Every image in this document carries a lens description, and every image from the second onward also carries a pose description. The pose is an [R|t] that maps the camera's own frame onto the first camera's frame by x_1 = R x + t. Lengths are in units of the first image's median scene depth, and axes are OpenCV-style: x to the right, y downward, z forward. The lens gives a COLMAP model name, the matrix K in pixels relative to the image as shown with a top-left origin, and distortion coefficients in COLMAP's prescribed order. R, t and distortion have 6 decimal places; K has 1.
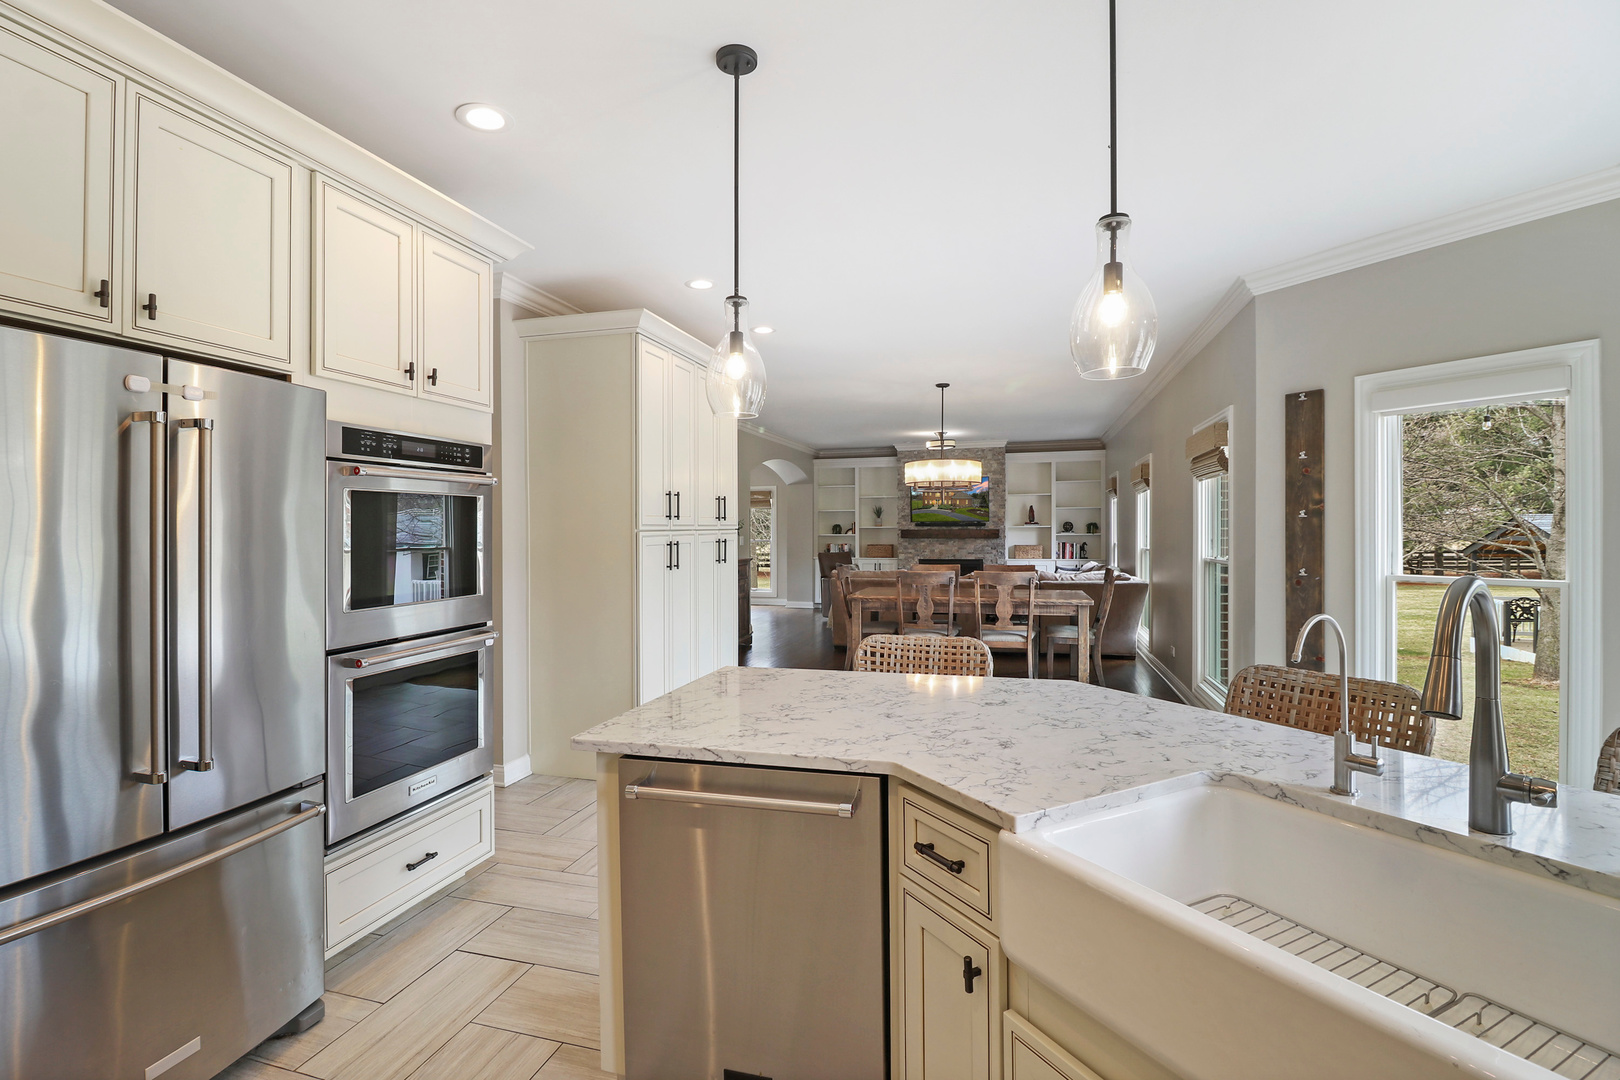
lens RADIAL K [[769.7, 0, 801.9], [0, 769.7, 538.6], [0, 0, 1]] dist [0.021849, 0.000064]
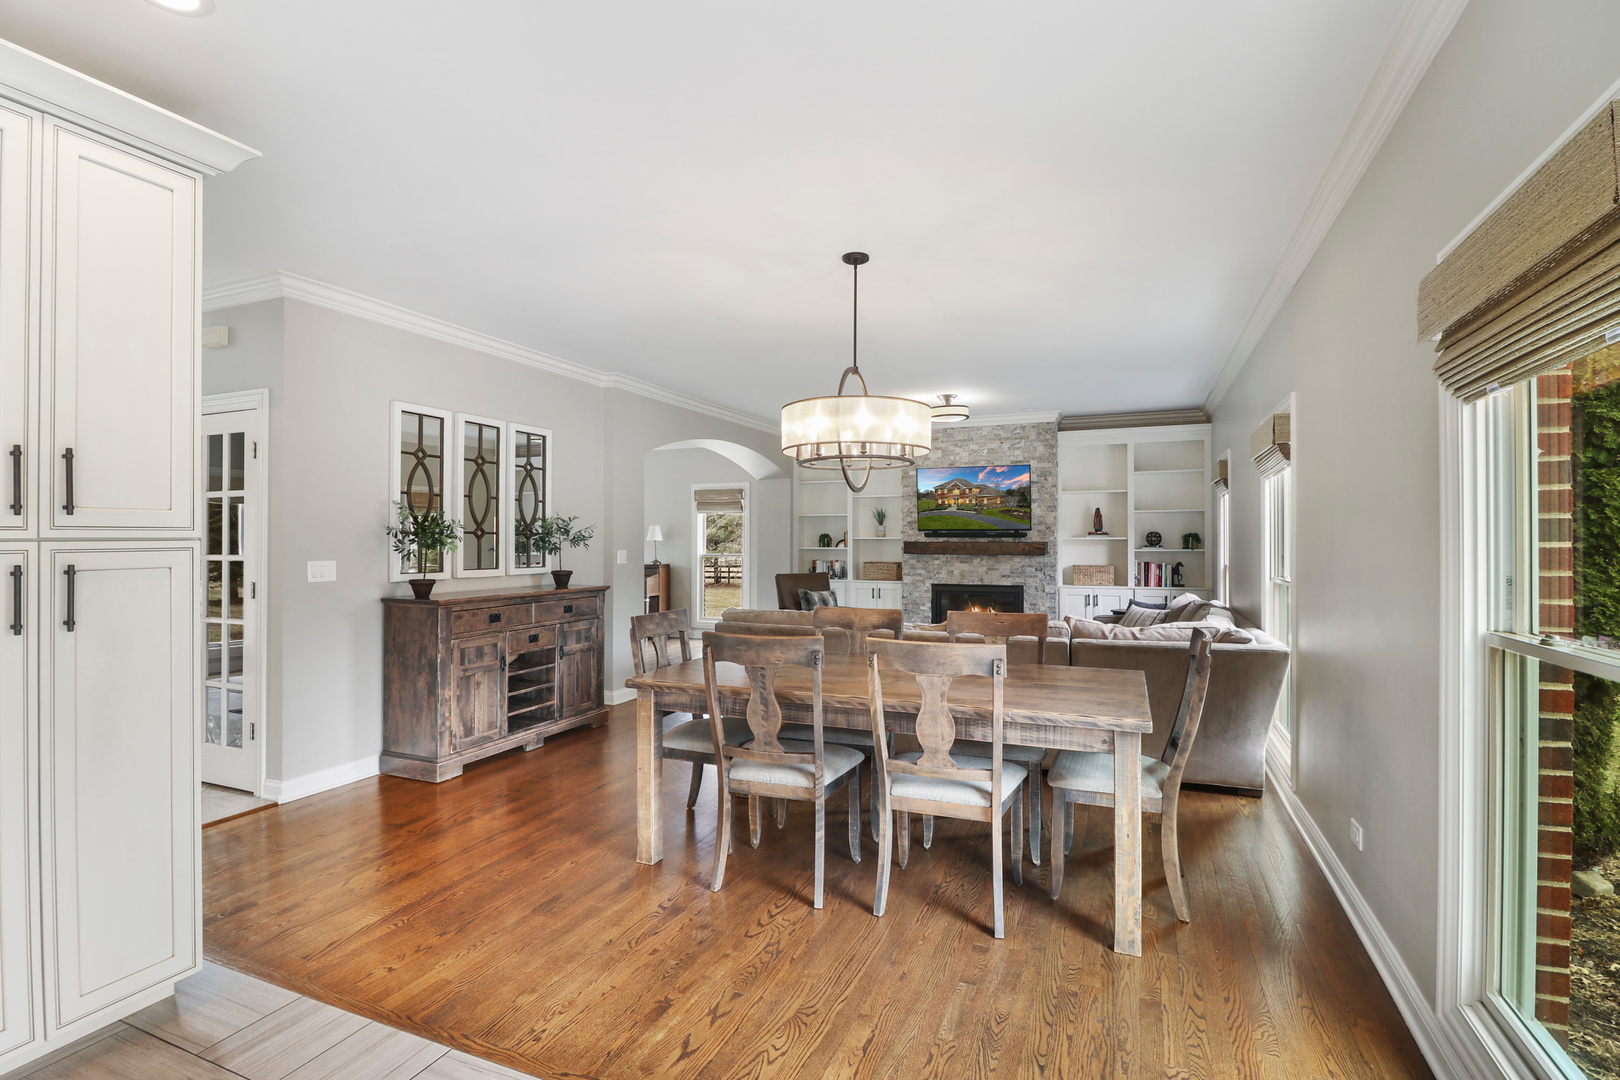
lens RADIAL K [[769.7, 0, 801.9], [0, 769.7, 538.6], [0, 0, 1]] dist [0.021849, 0.000064]
pose [[0.991958, 0.005510, -0.126445, 0.126015], [-0.007429, 0.999864, -0.014709, -0.003397], [0.126347, 0.015530, 0.991865, 0.291991]]
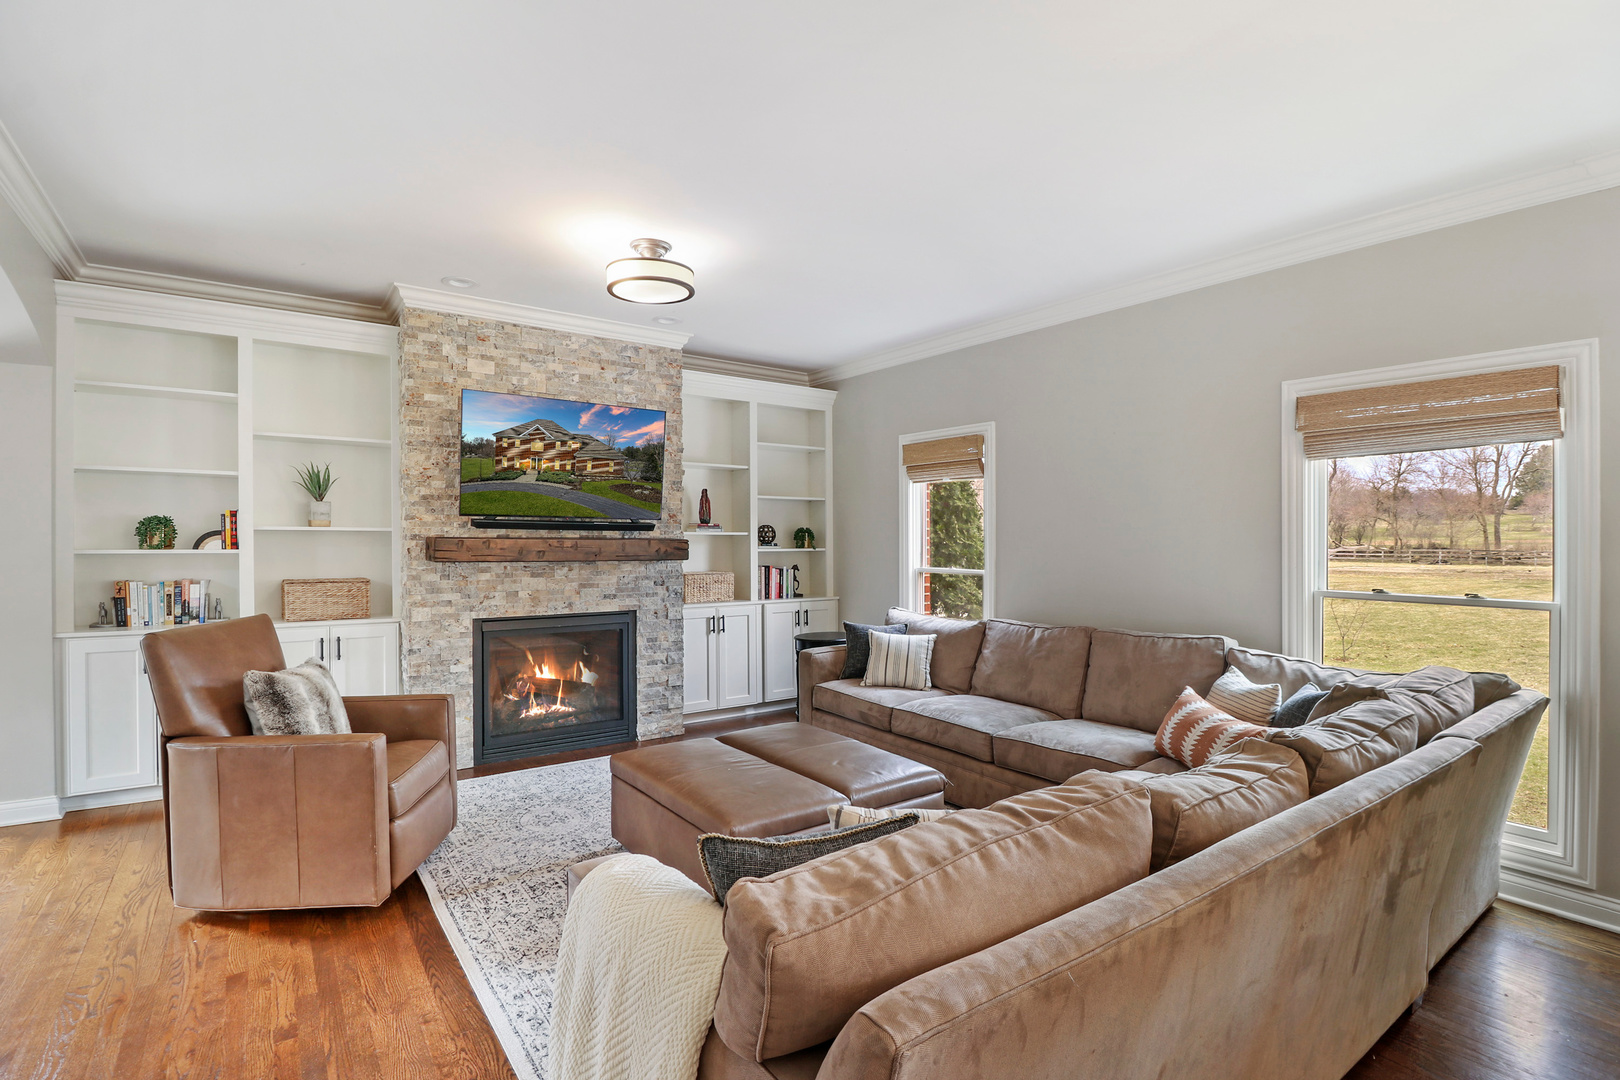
lens RADIAL K [[769.7, 0, 801.9], [0, 769.7, 538.6], [0, 0, 1]] dist [0.021849, 0.000064]
pose [[0.651160, 0.009469, 0.758882, -0.023263], [0.002852, 0.999885, -0.014924, -0.005295], [-0.758935, 0.011882, 0.651058, 0.661058]]
